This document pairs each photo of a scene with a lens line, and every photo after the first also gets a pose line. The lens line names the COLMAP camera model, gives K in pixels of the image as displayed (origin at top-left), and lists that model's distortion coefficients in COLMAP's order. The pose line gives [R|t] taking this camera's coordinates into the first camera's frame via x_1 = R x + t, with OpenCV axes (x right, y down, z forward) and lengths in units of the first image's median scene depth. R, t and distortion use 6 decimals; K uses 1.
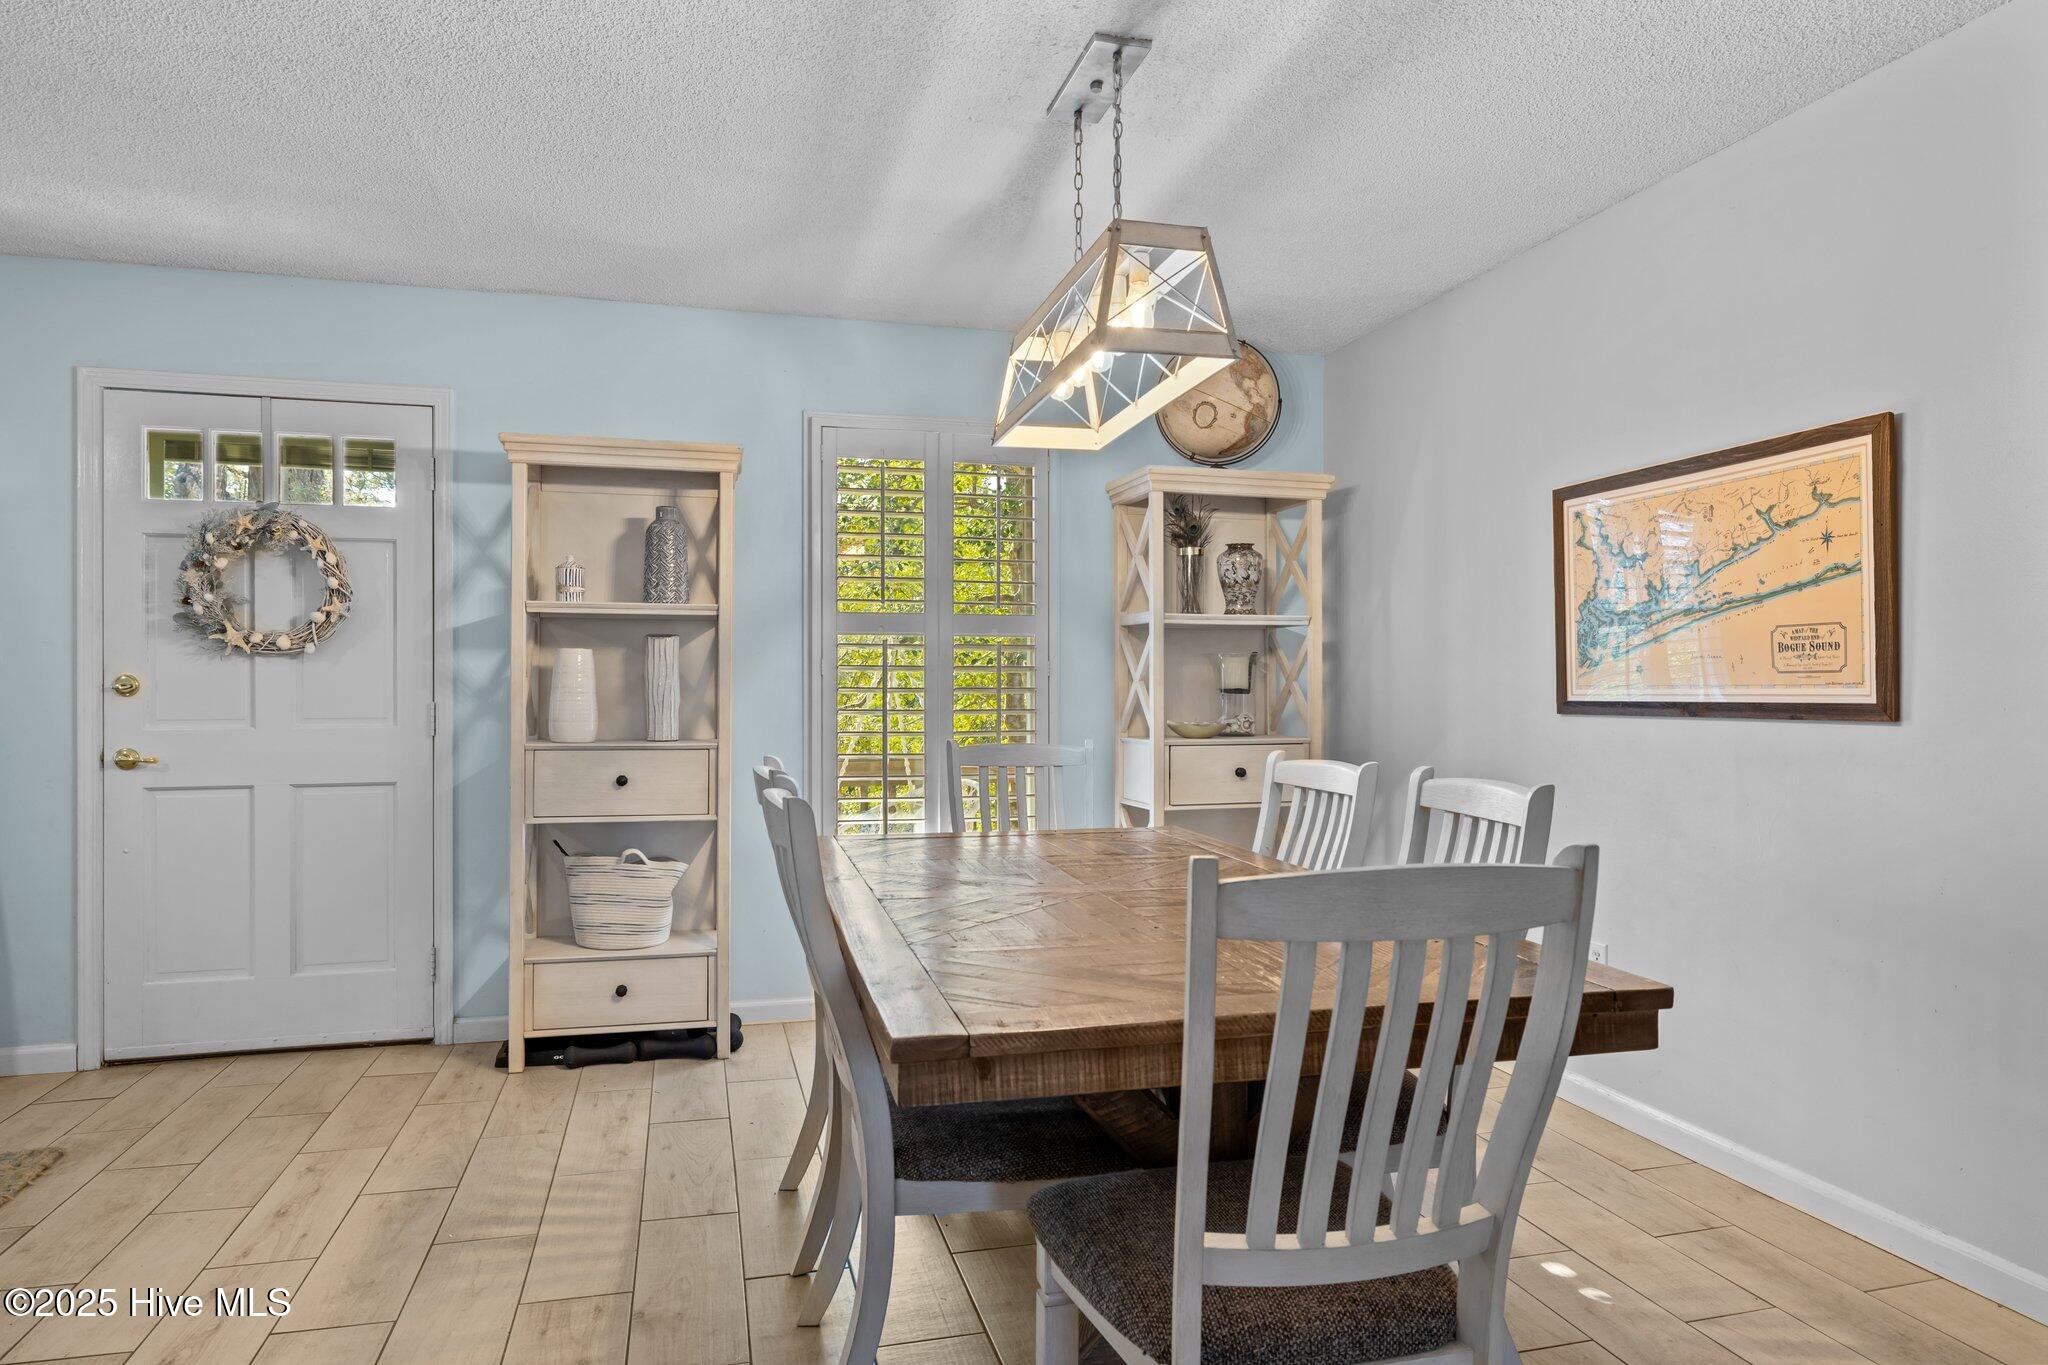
lens RADIAL K [[1241.0, 0, 1021.3], [0, 1241.0, 690.9], [0, 0, 1]] dist [-0.000557, 0.000101]
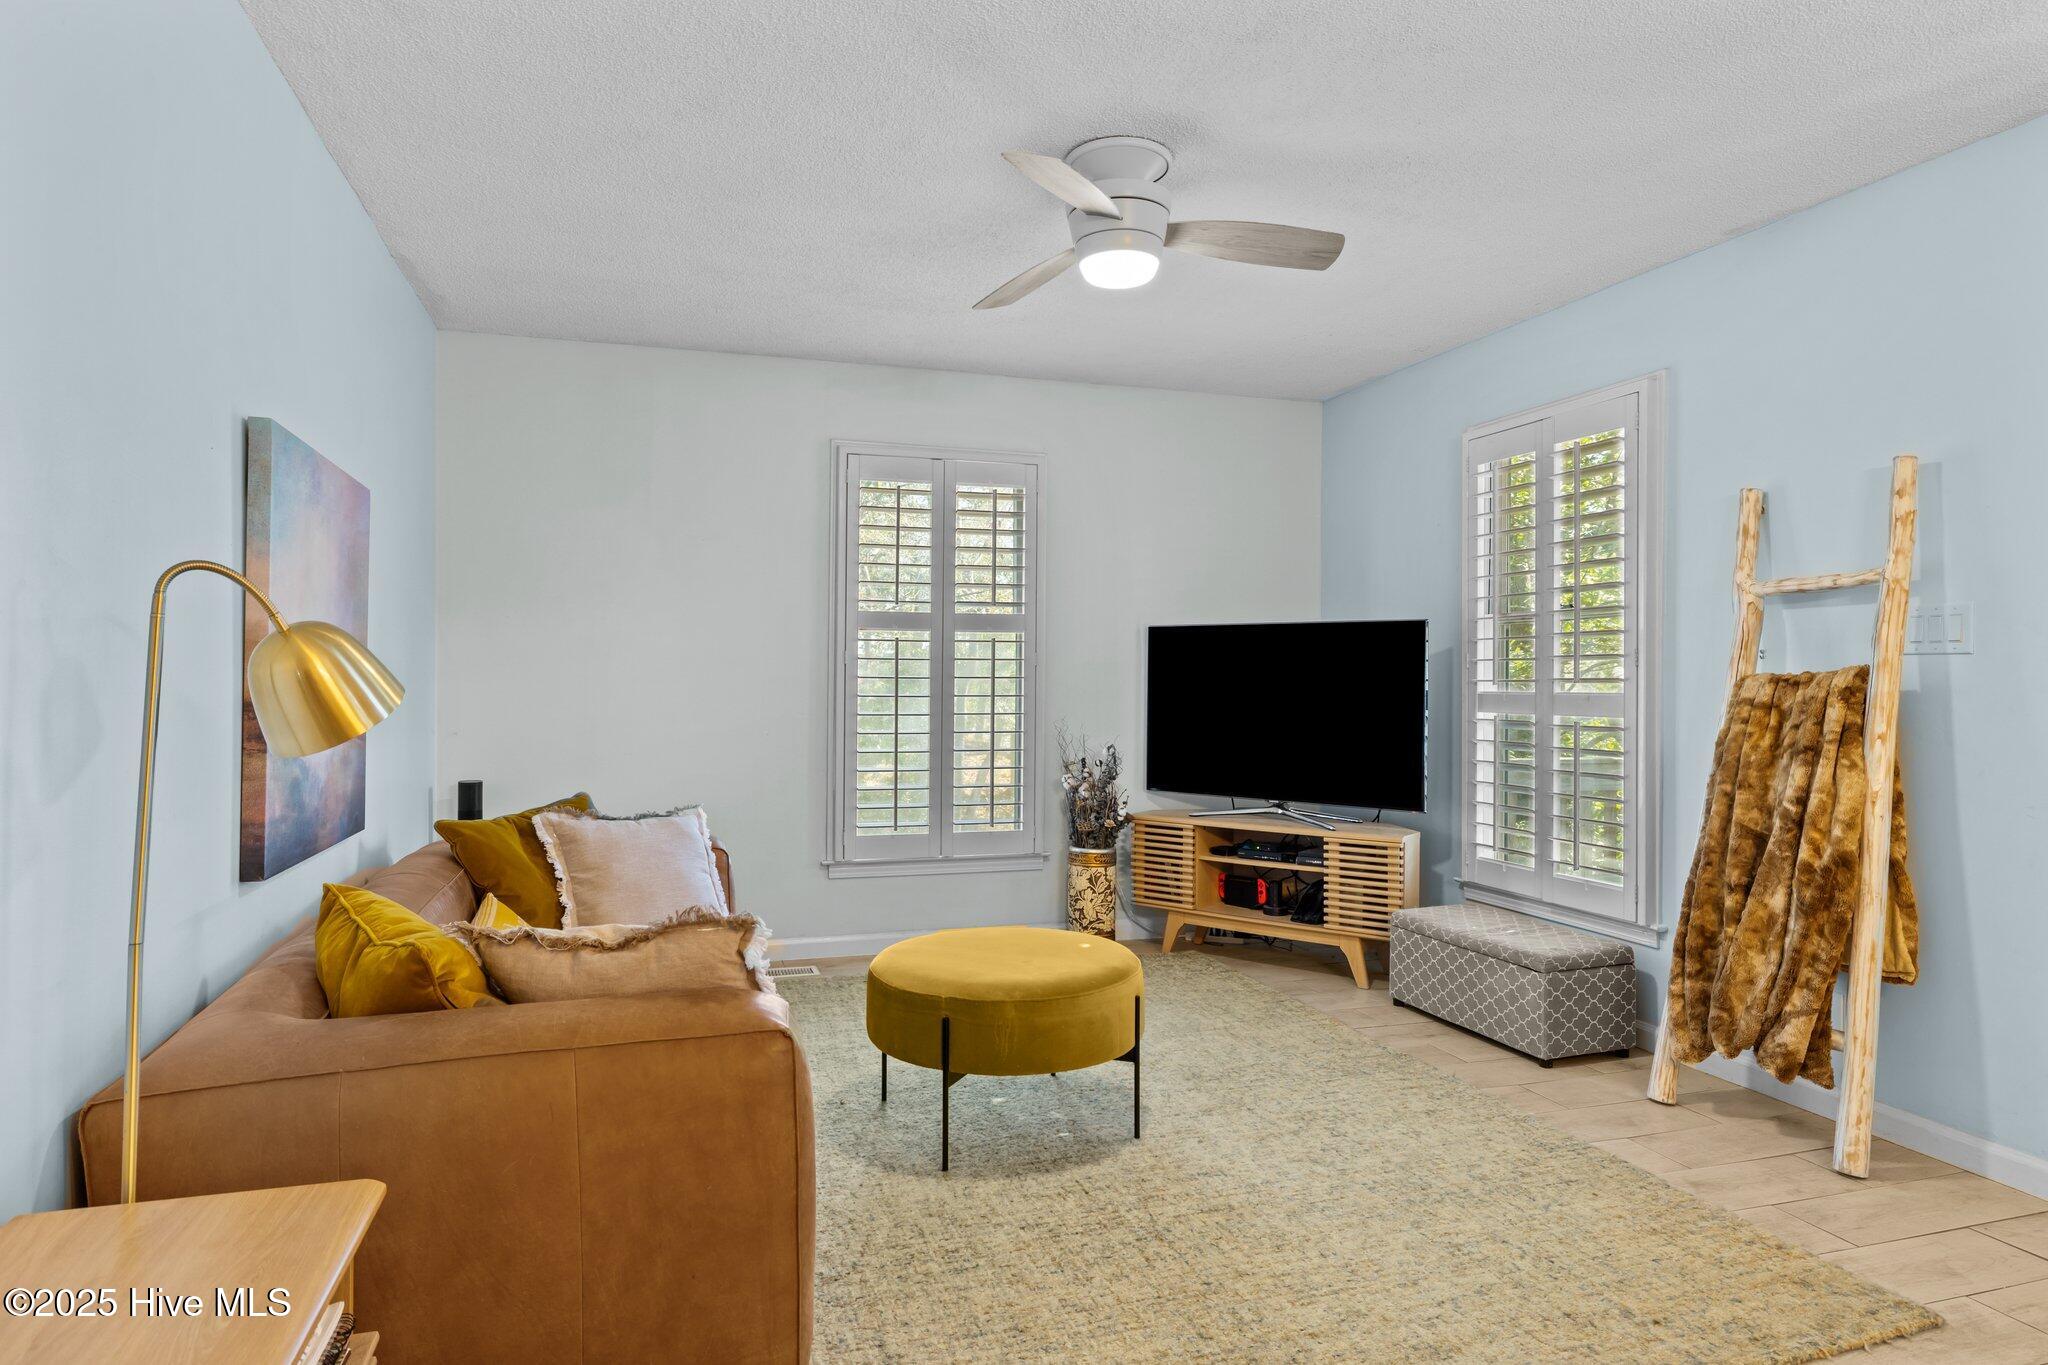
lens RADIAL K [[1205.1, 0, 1022.0], [0, 1205.1, 672.9], [0, 0, 1]] dist [-0.005015, 0.000398]
pose [[0.040415, 0.001130, -0.999182, -0.071429], [-0.007523, 0.999971, 0.000826, -0.005742], [0.999155, 0.007483, 0.040423, 0.342923]]
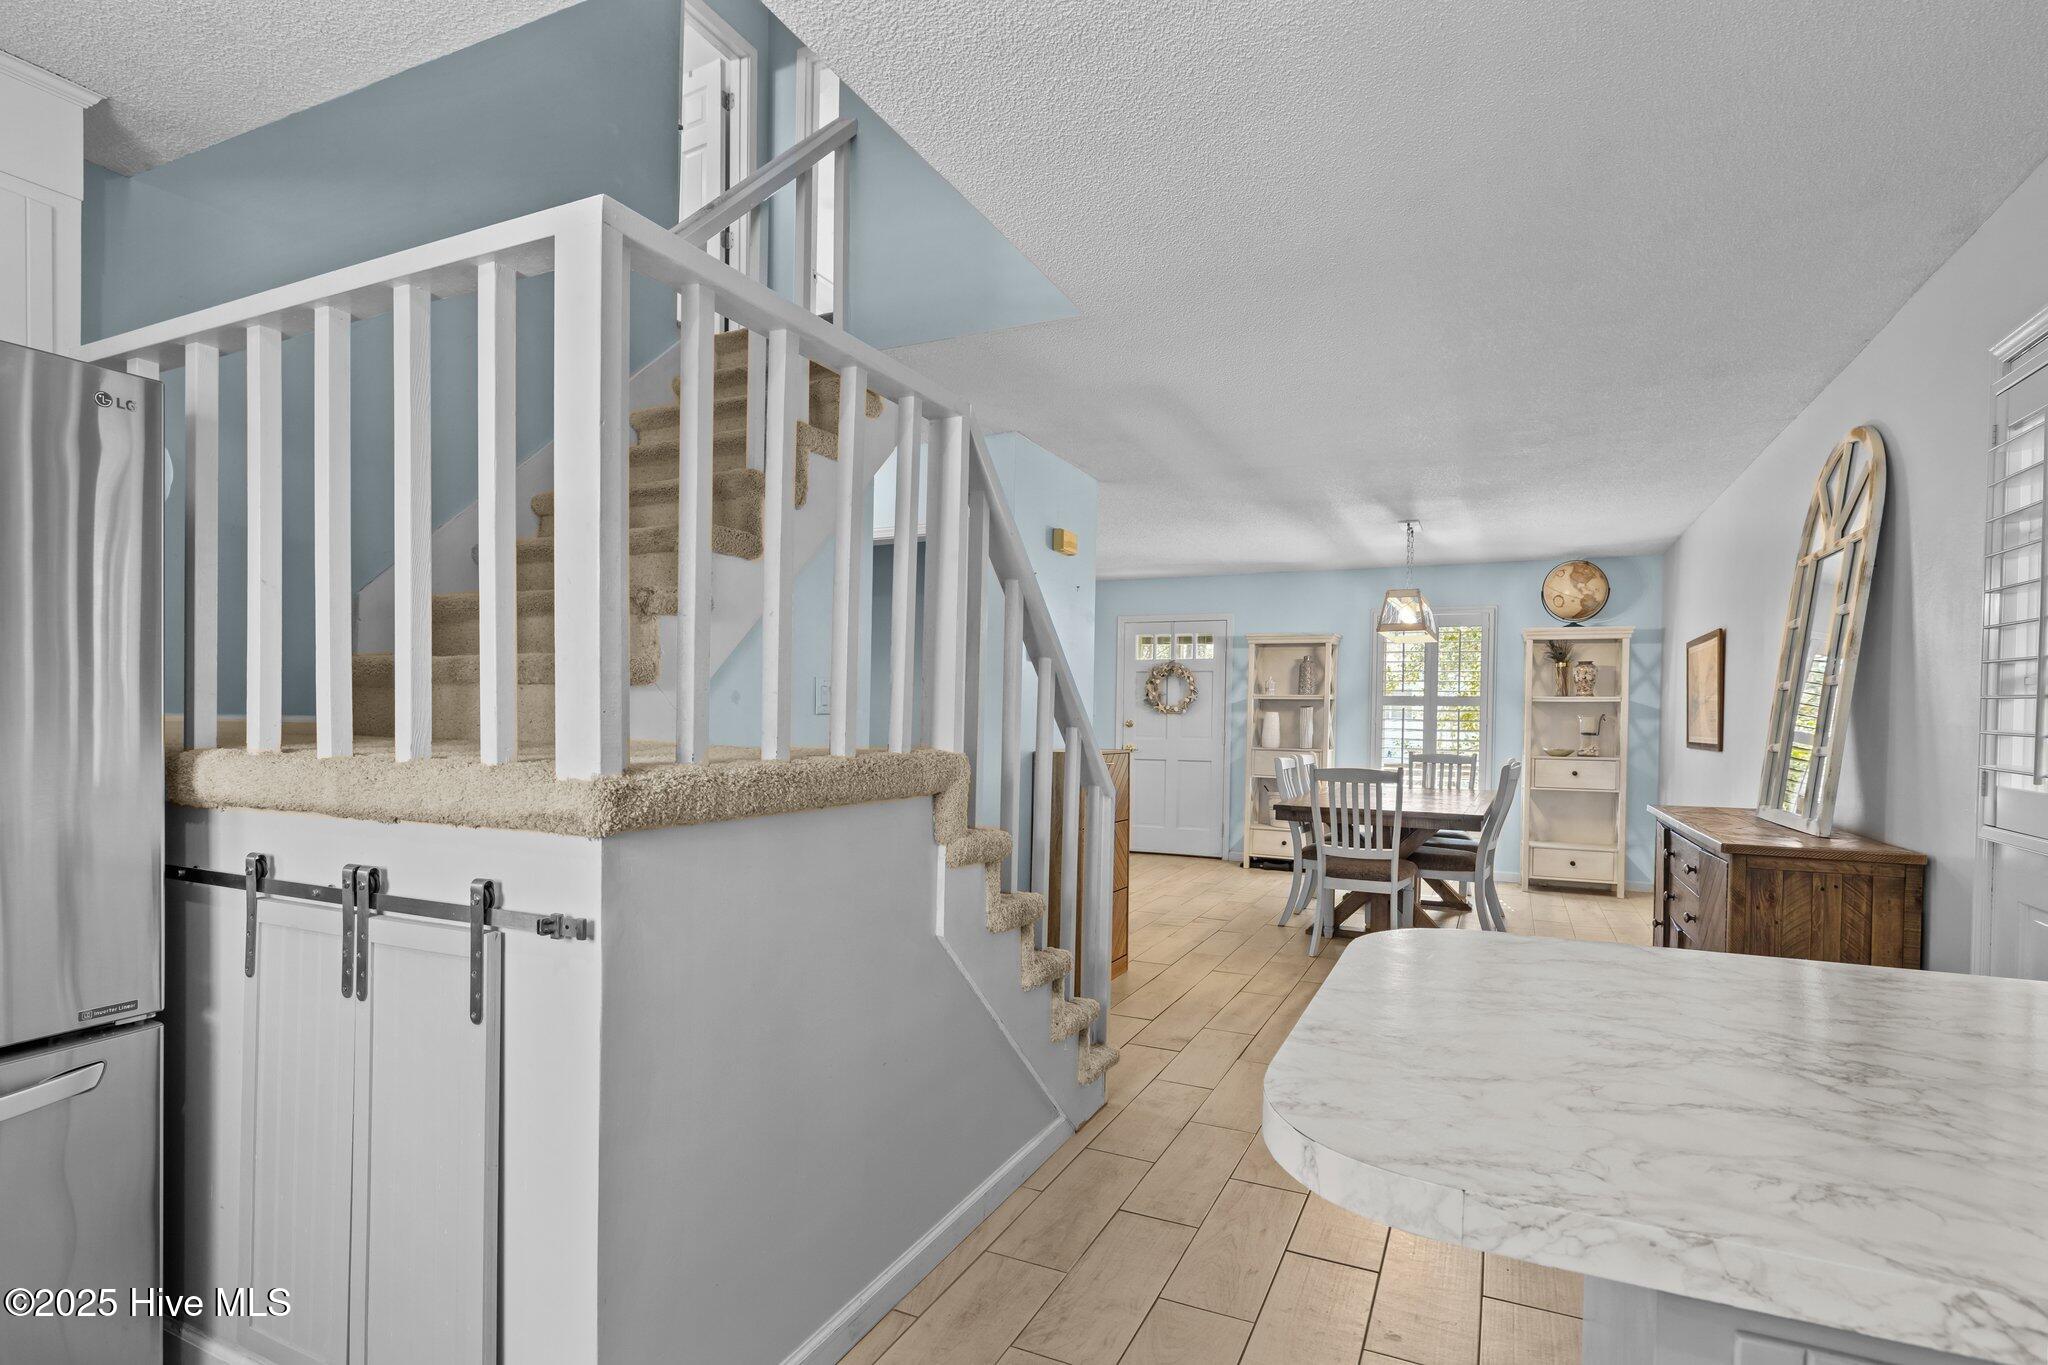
lens RADIAL K [[1013.9, 0, 1027.6], [0, 1013.9, 731.7], [0, 0, 1]] dist [-0.001564, -0.000206]
pose [[0.763073, 0.020488, -0.645987, 0.635700], [-0.014900, 0.999789, 0.014108, -0.015583], [0.646140, -0.001140, 0.763218, -0.973801]]
